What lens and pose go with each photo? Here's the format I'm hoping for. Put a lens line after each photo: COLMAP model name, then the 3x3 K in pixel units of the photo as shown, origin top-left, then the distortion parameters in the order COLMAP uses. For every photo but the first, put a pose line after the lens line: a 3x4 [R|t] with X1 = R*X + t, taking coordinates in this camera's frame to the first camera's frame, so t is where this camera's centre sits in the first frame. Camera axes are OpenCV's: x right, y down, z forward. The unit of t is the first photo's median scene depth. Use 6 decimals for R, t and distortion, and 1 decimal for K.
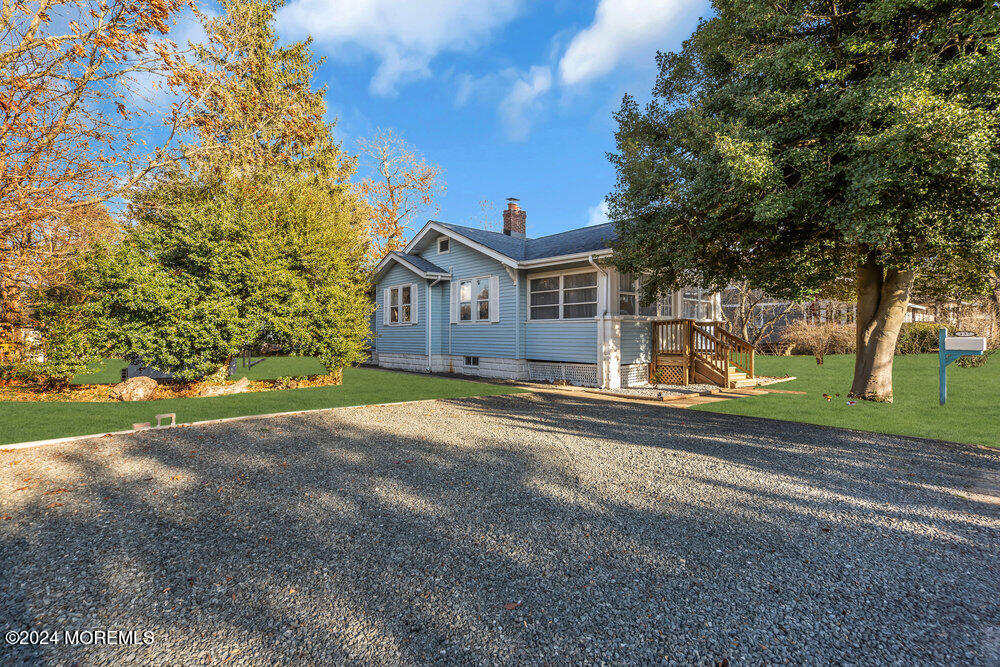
lens RADIAL K [[479.2, 0, 501.8], [0, 479.2, 335.0], [0, 0, 1]] dist [0.002060, -0.000033]
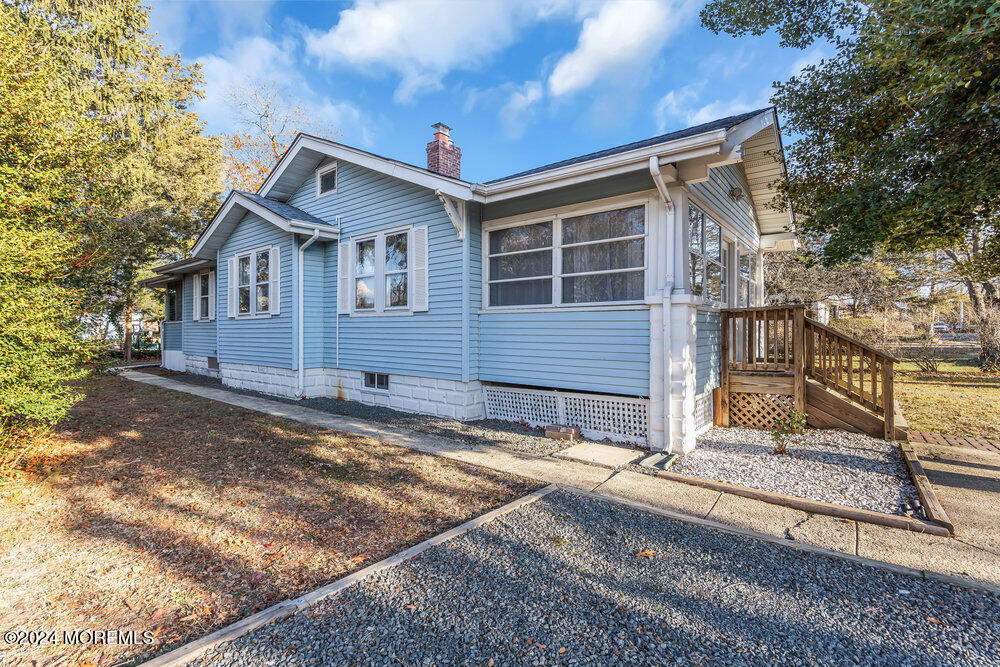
lens RADIAL K [[459.7, 0, 494.6], [0, 459.7, 331.8], [0, 0, 1]] dist [0.002946, -0.000465]
pose [[0.983486, -0.002500, 0.180968, -0.024339], [0.001452, 0.999981, 0.005922, -0.006473], [-0.180980, -0.005561, 0.983471, 0.459119]]
